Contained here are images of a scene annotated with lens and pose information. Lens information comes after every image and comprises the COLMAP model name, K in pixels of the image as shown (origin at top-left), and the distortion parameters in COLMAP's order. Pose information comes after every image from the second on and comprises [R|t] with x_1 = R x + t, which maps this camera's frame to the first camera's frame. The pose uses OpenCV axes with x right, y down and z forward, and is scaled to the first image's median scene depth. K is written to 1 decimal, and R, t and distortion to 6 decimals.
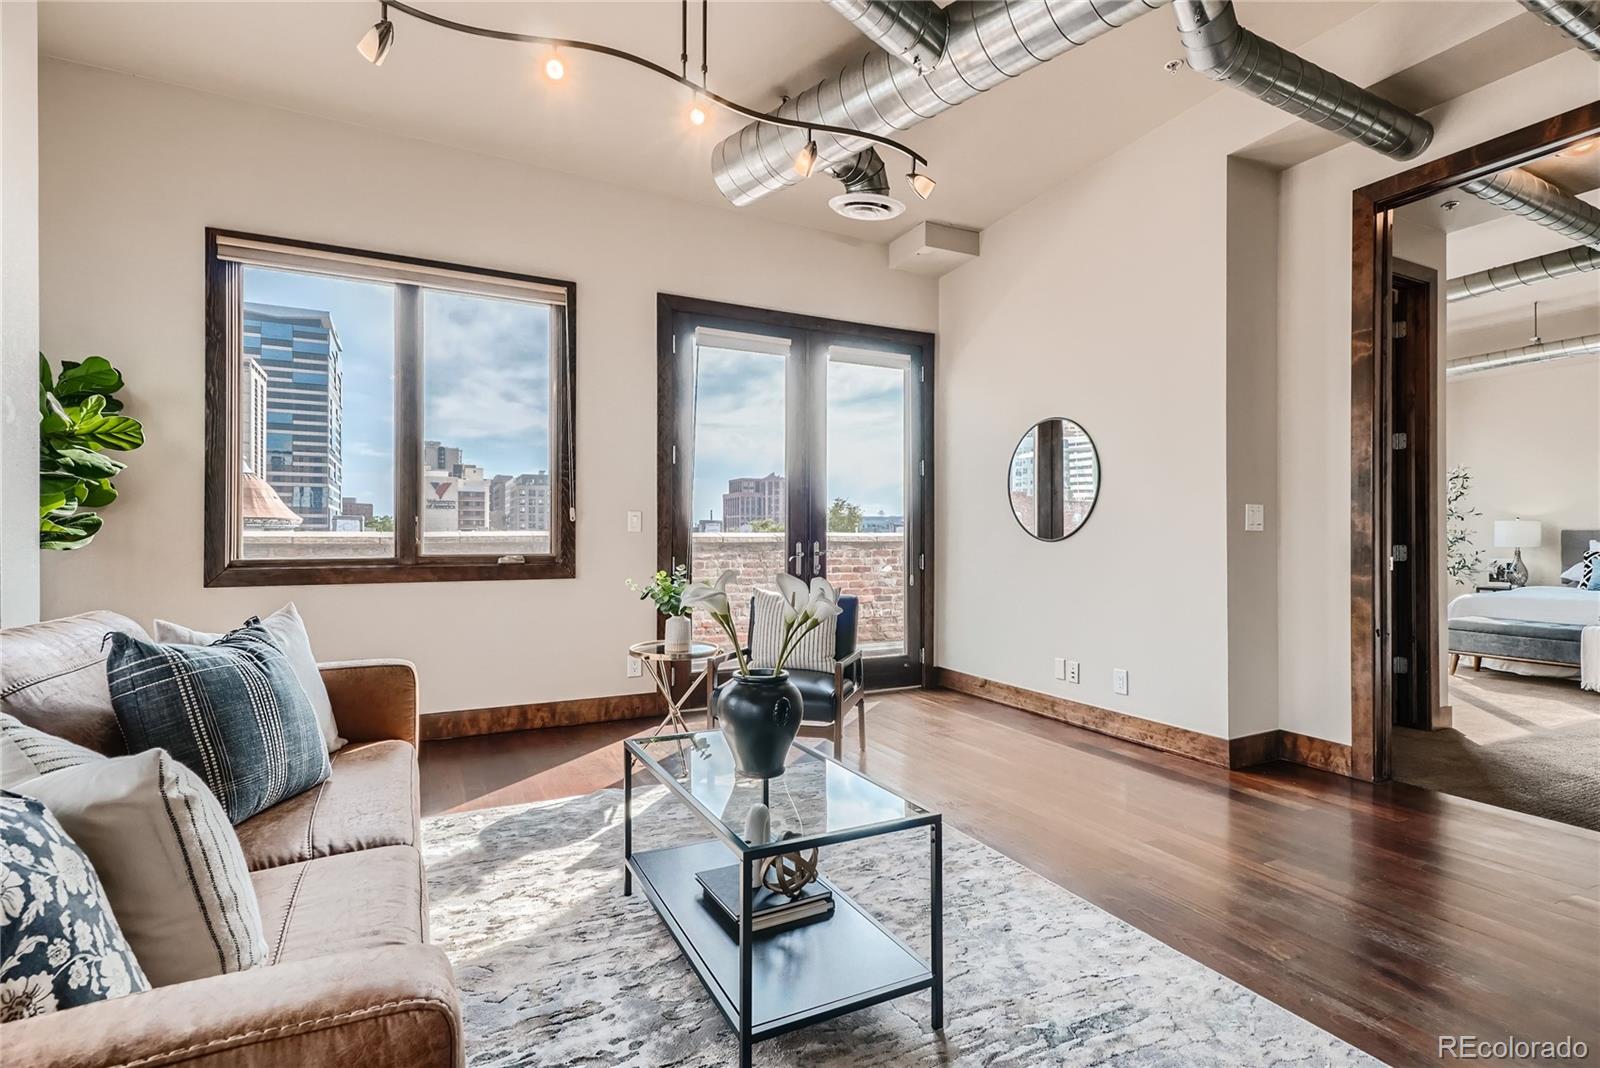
lens RADIAL K [[766.2, 0, 800.0], [0, 766.2, 534.0], [0, 0, 1]] dist [0.011246, -0.000257]
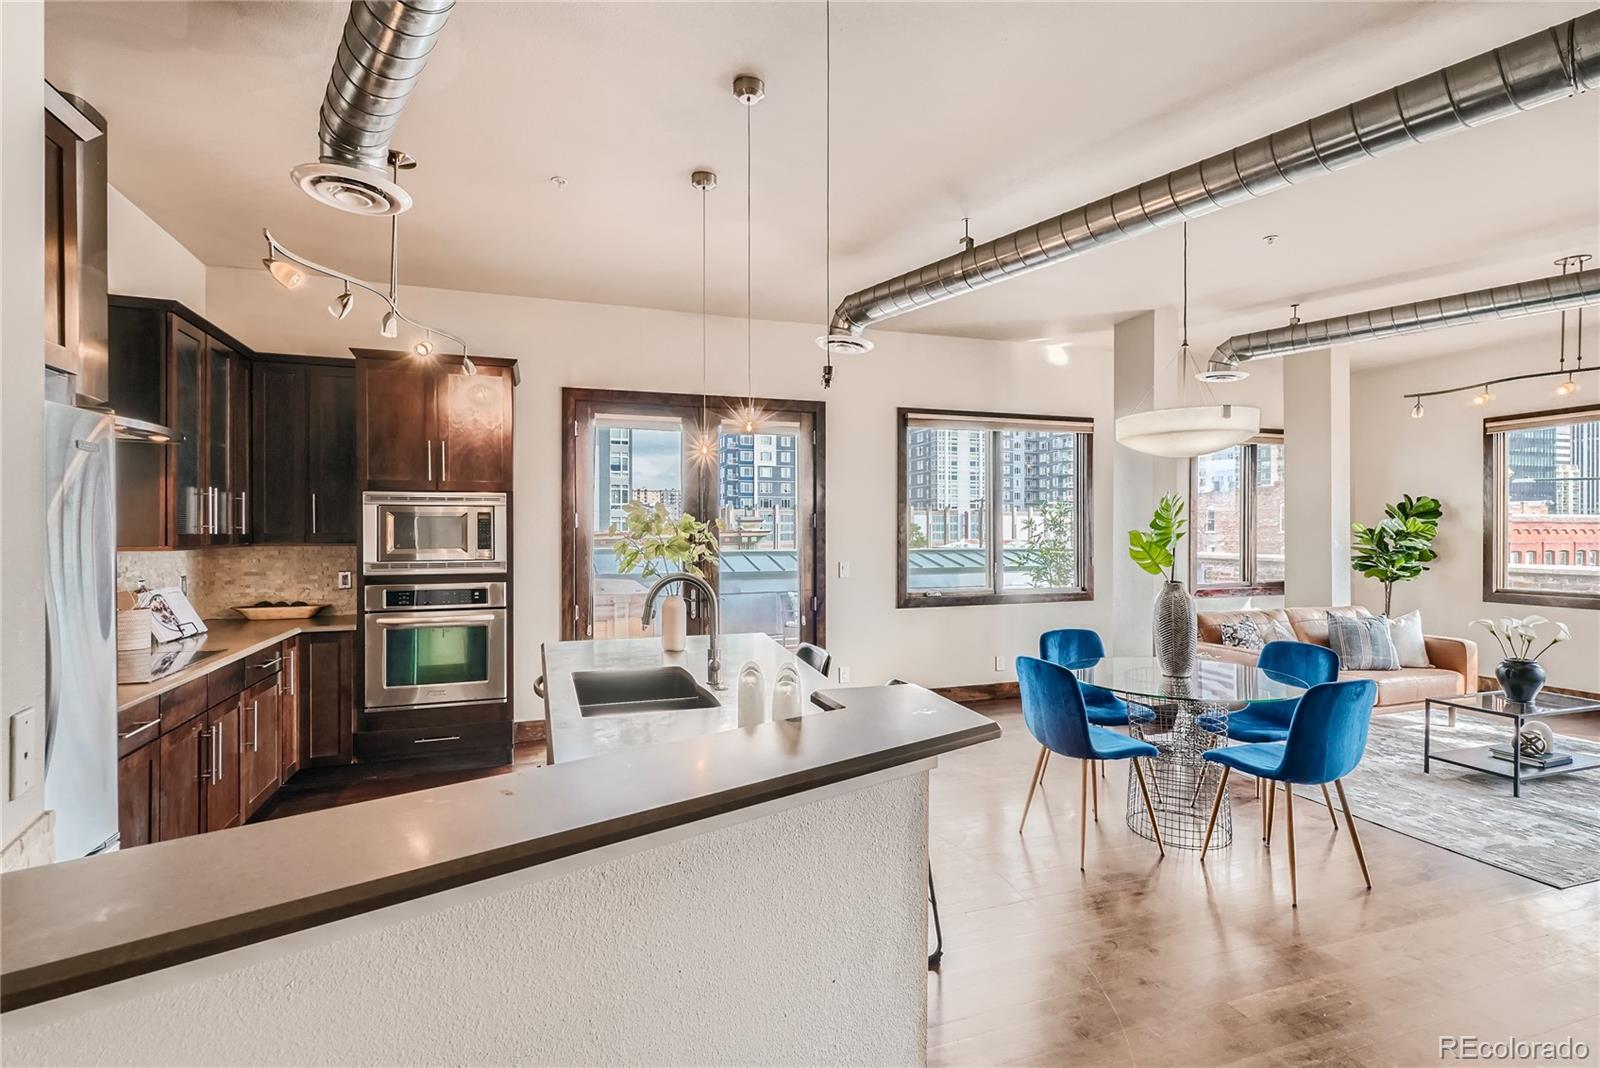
lens RADIAL K [[761.1, 0, 797.2], [0, 761.1, 532.1], [0, 0, 1]] dist [0.007967, -0.001131]
pose [[-0.131985, 0.000714, -0.991251, 1.160132], [0.010660, 0.999943, -0.000699, -0.104598], [0.991194, -0.010659, -0.131986, -0.399960]]
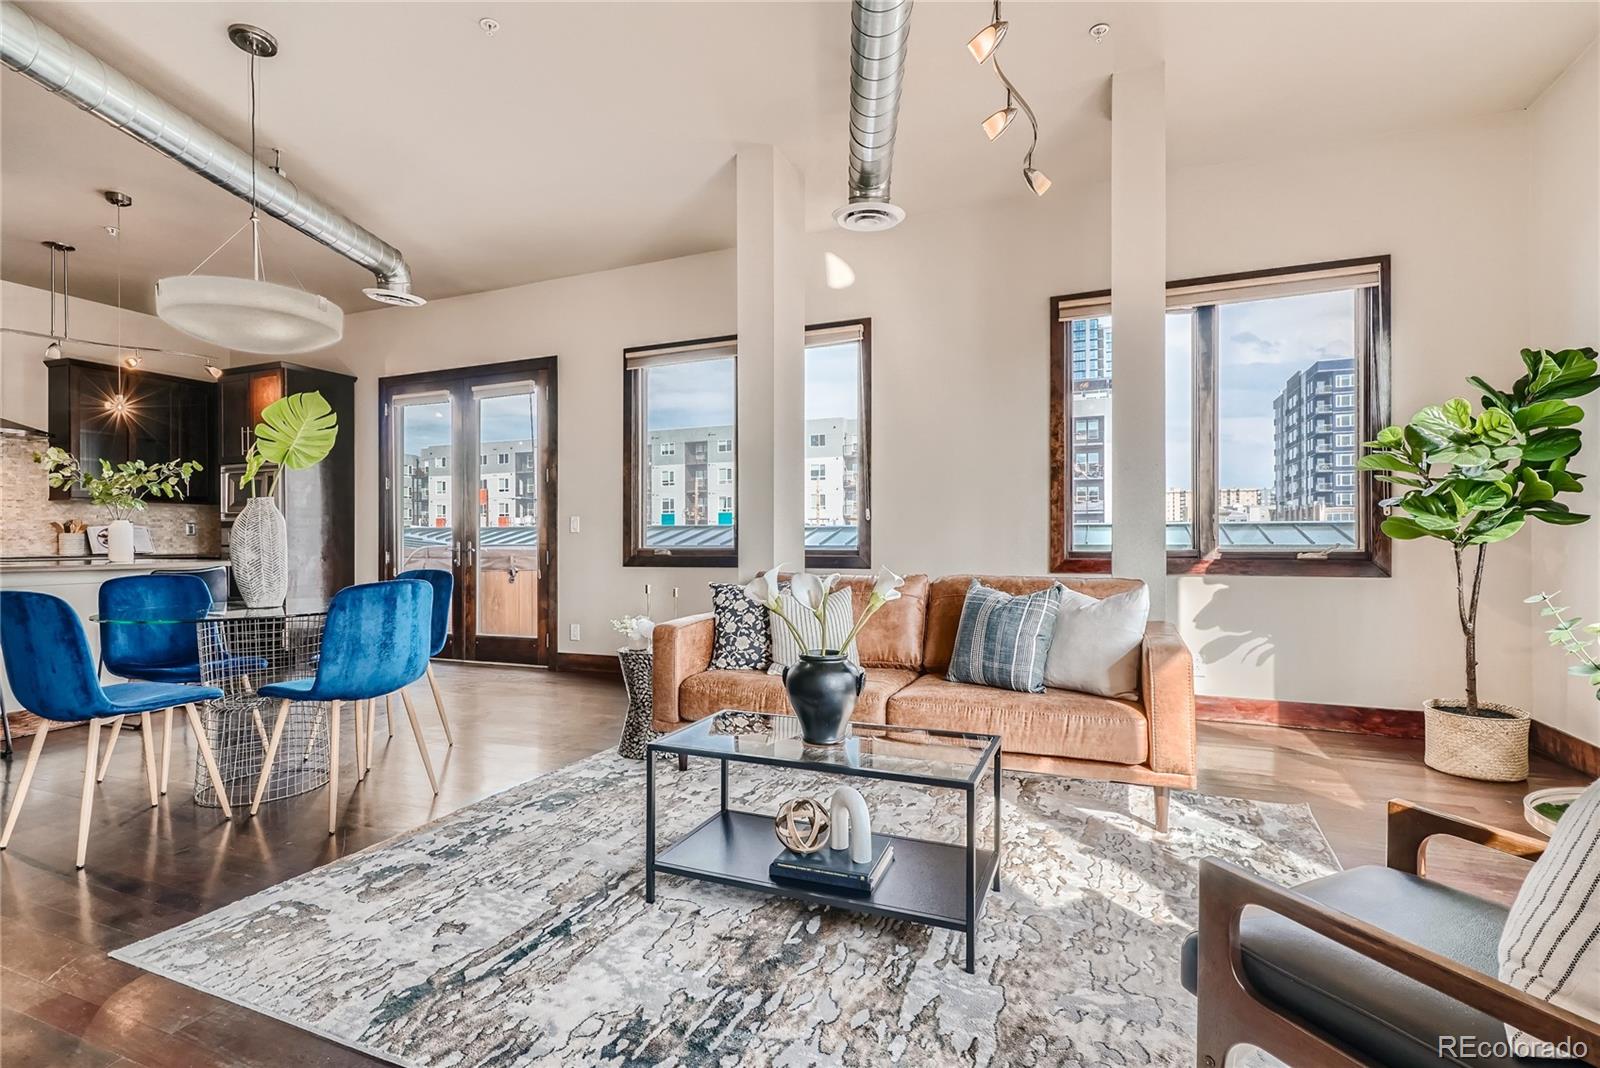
lens RADIAL K [[757.2, 0, 801.7], [0, 757.2, 539.1], [0, 0, 1]] dist [0.009662, -0.000103]
pose [[-0.761855, 0.001979, -0.647745, 0.315345], [0.009829, 0.999916, -0.008506, 0.009373], [0.647673, -0.012847, -0.761810, 0.828225]]
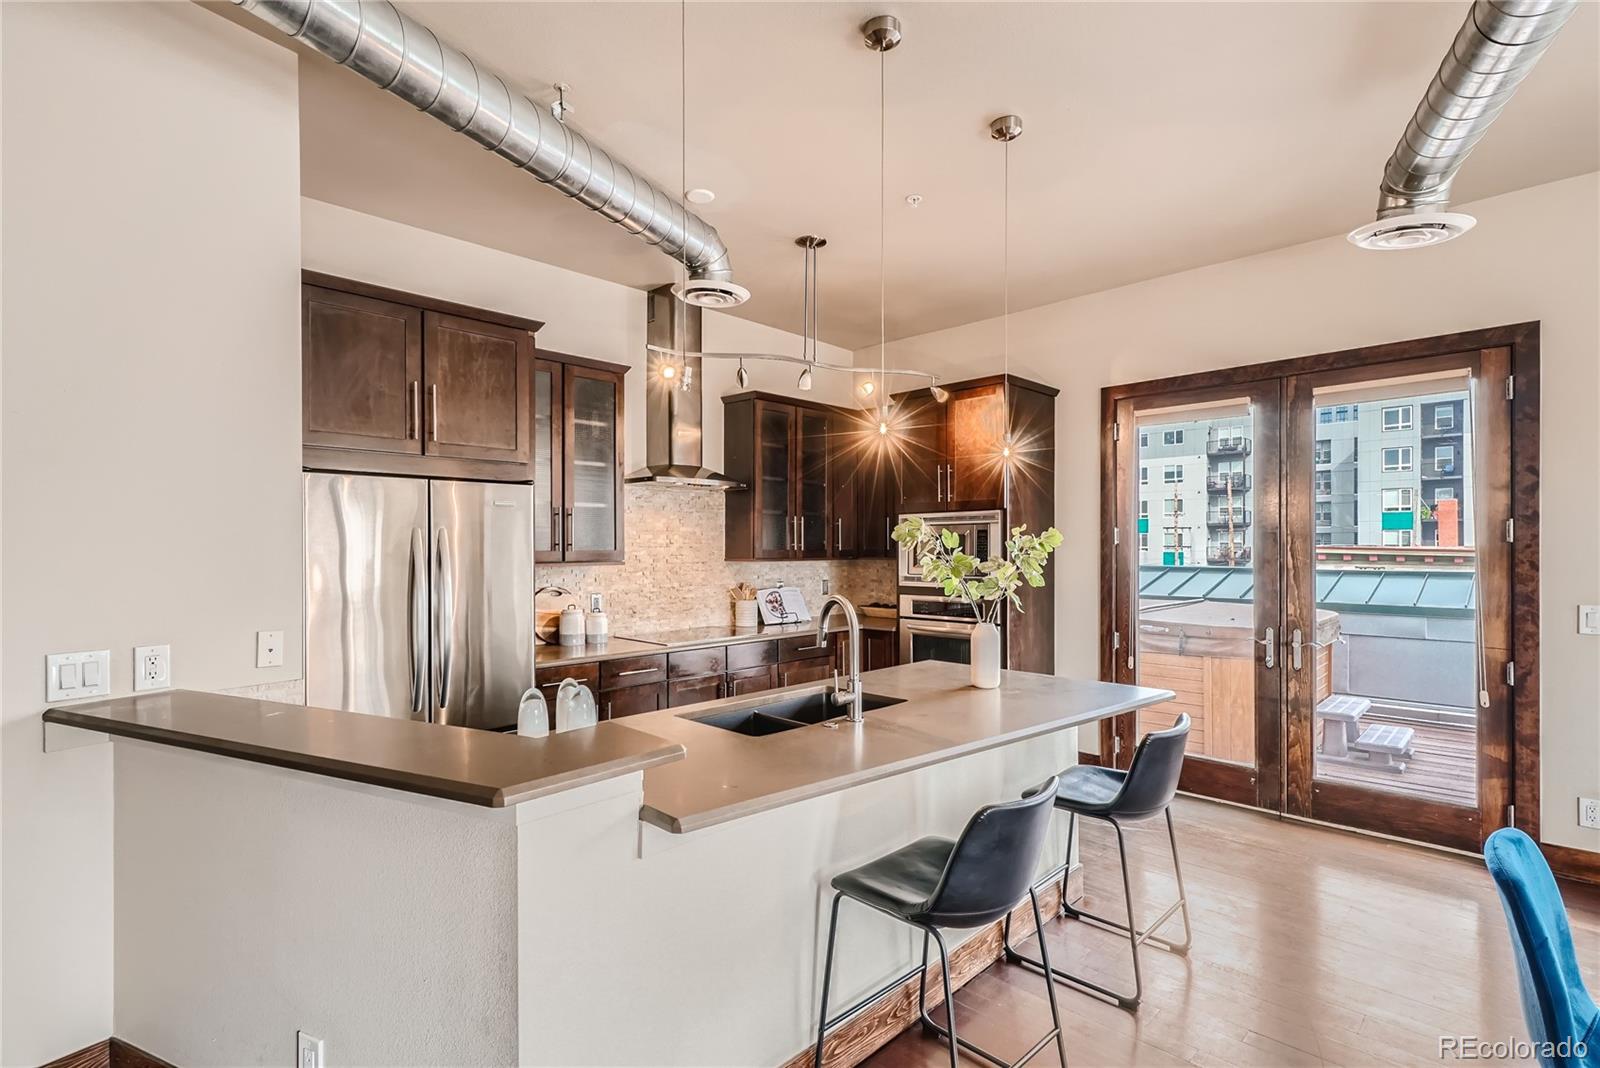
lens RADIAL K [[766.5, 0, 804.1], [0, 766.5, 542.2], [0, 0, 1]] dist [0.008945, 0.000215]
pose [[-0.946774, -0.001173, -0.321897, 0.748827], [0.003932, 0.999877, -0.015210, -0.104067], [0.321876, -0.015666, -0.946652, -0.011894]]
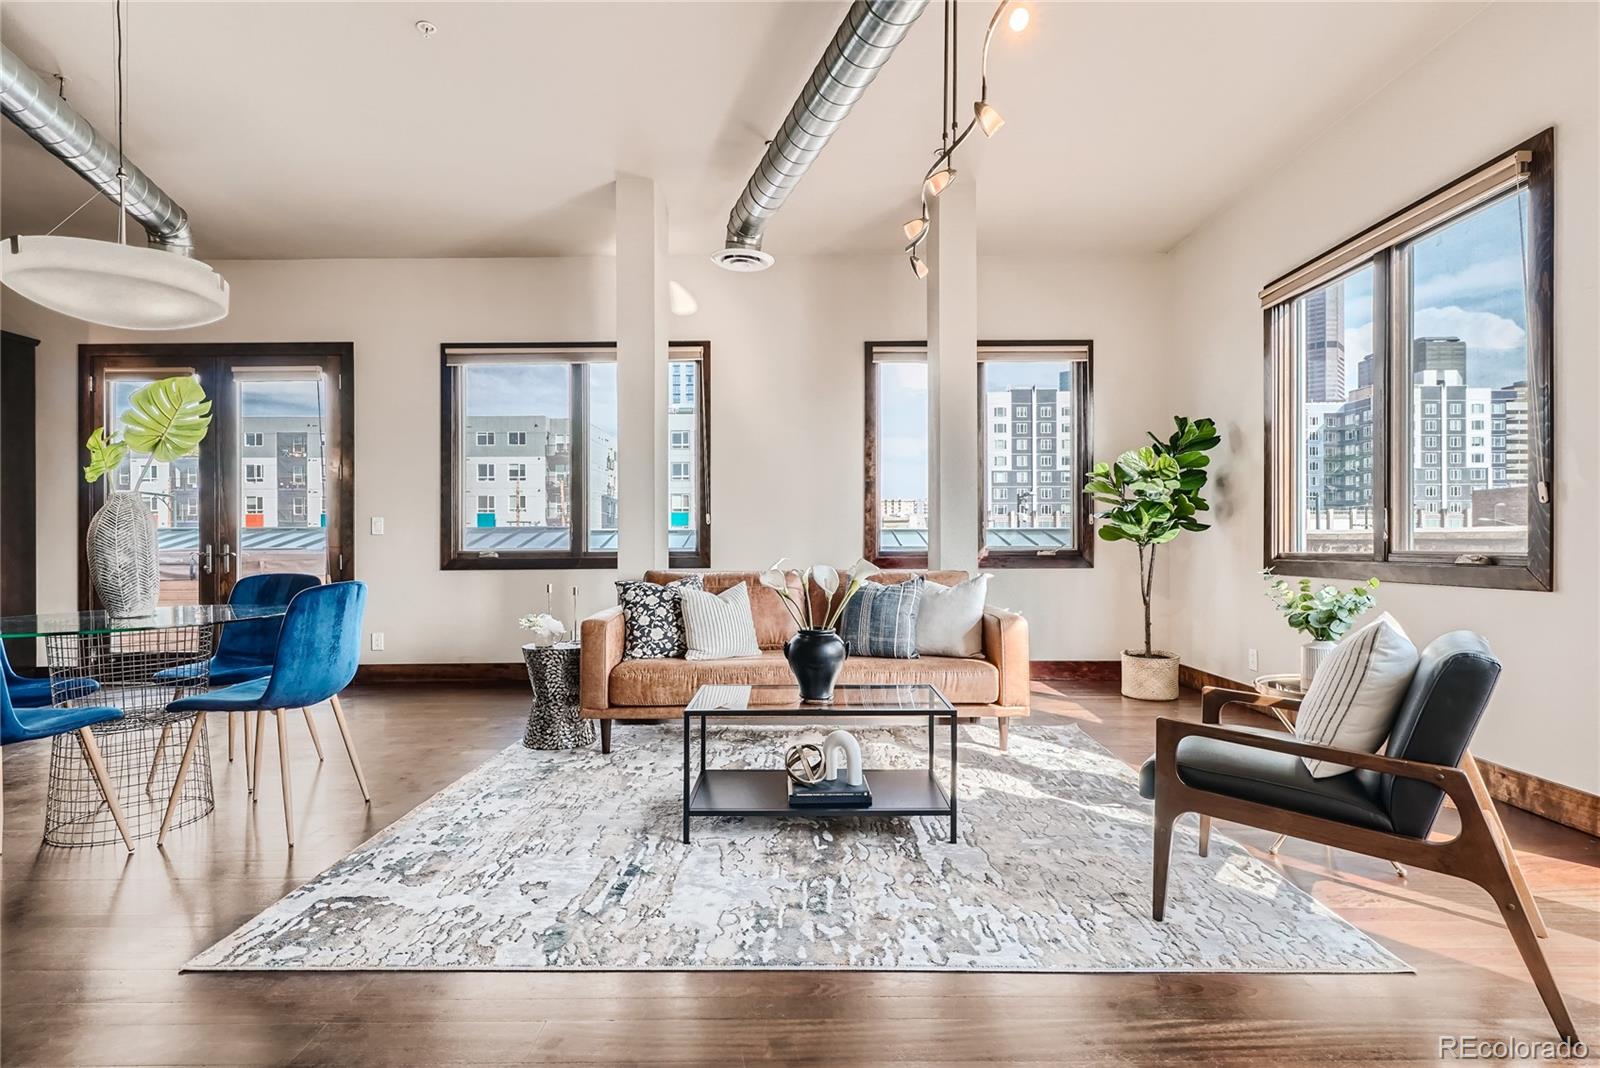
lens RADIAL K [[755.8, 0, 800.9], [0, 755.8, 543.9], [0, 0, 1]] dist [0.010287, -0.000213]
pose [[-0.455588, 0.003310, -0.890184, 0.555985], [0.013373, 0.999906, -0.003126, 0.011149], [0.890090, -0.013329, -0.455590, 0.733510]]
